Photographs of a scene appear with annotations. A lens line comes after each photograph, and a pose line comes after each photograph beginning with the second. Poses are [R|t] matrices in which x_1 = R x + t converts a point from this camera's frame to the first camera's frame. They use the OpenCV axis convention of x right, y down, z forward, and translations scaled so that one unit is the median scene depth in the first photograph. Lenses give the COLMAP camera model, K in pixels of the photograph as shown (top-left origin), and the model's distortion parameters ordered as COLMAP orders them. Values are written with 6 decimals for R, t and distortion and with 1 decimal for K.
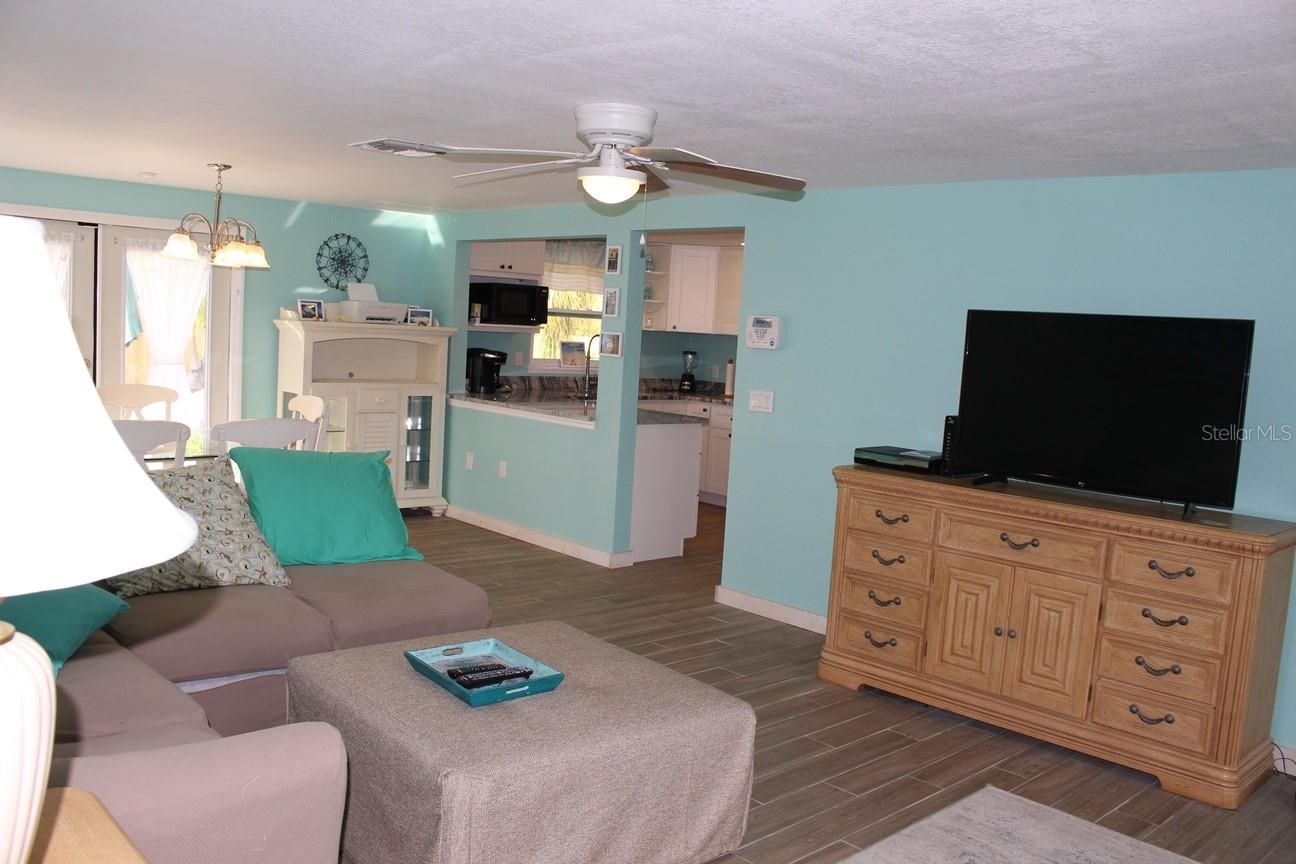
lens RADIAL K [[1071.8, 0, 647.8], [0, 1071.8, 436.8], [0, 0, 1]] dist [-0.155465, 0.115098]
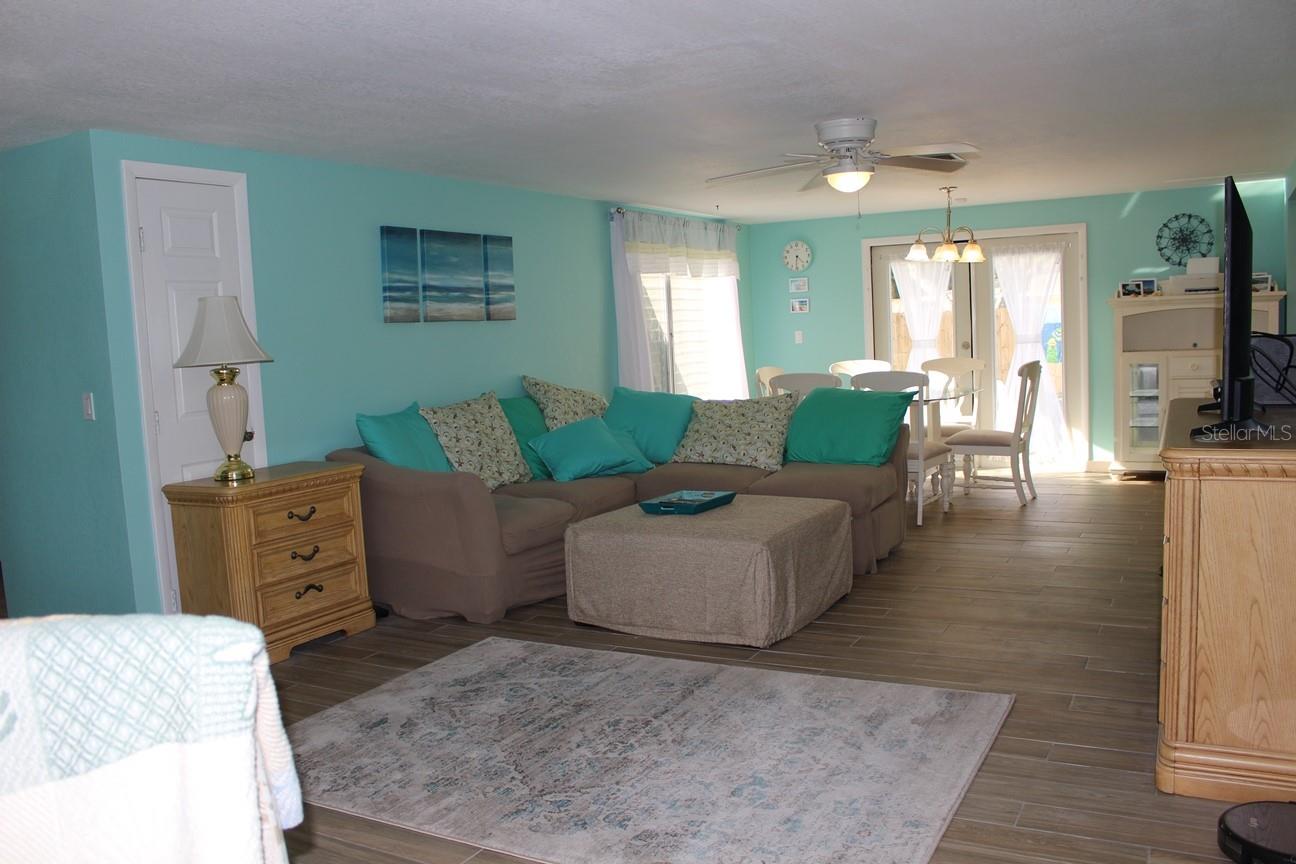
lens RADIAL K [[1071.8, 0, 649.2], [0, 1071.8, 435.9], [0, 0, 1]] dist [-0.155465, 0.115098]
pose [[0.319015, 0.016478, -0.947607, 0.542247], [-0.027838, 0.999580, 0.008010, 0.040564], [0.947341, 0.023824, 0.319339, 0.156112]]
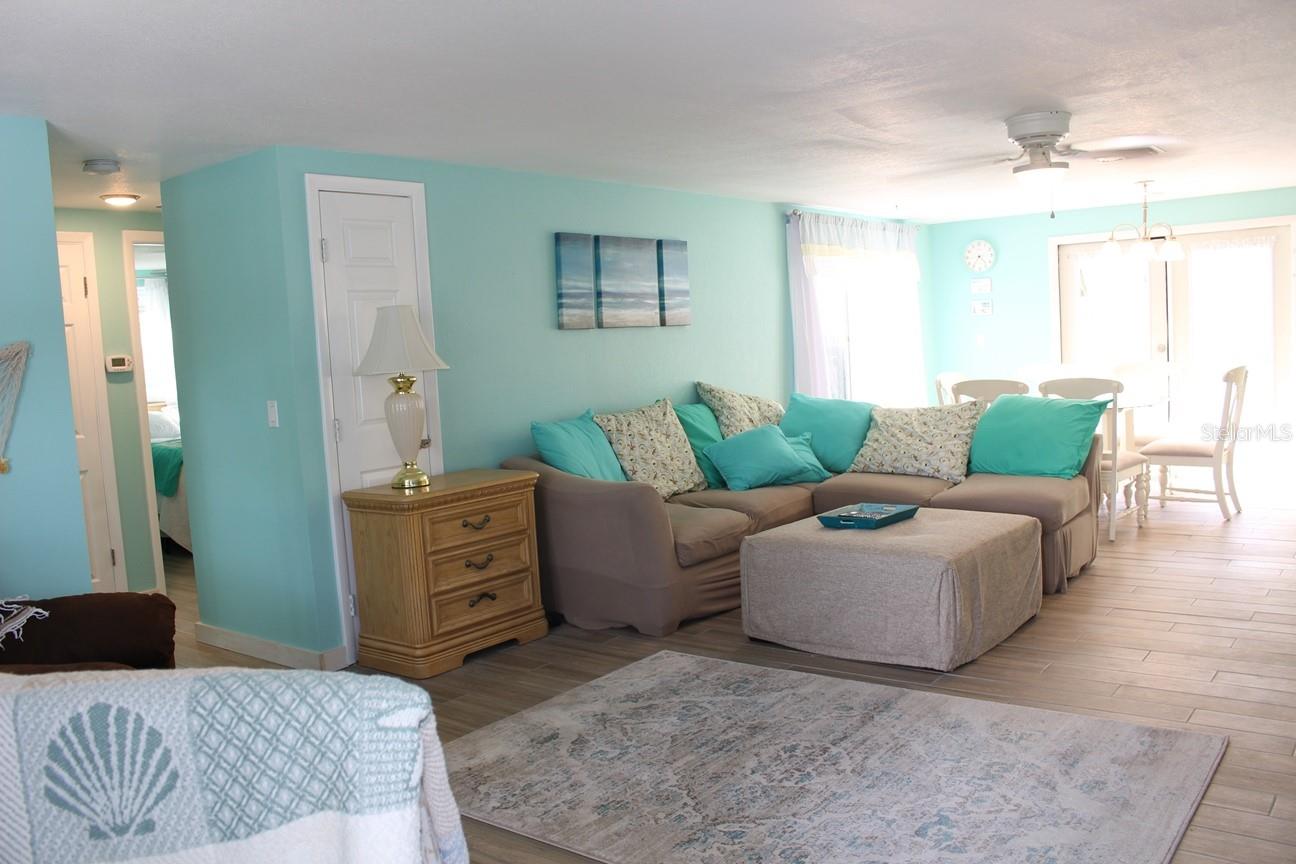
lens RADIAL K [[1071.8, 0, 647.0], [0, 1071.8, 429.6], [0, 0, 1]] dist [-0.155465, 0.115098]
pose [[0.162977, 0.012759, -0.986547, 0.520431], [-0.033174, 0.999422, 0.007445, 0.032983], [0.986072, 0.031515, 0.163306, 0.156705]]
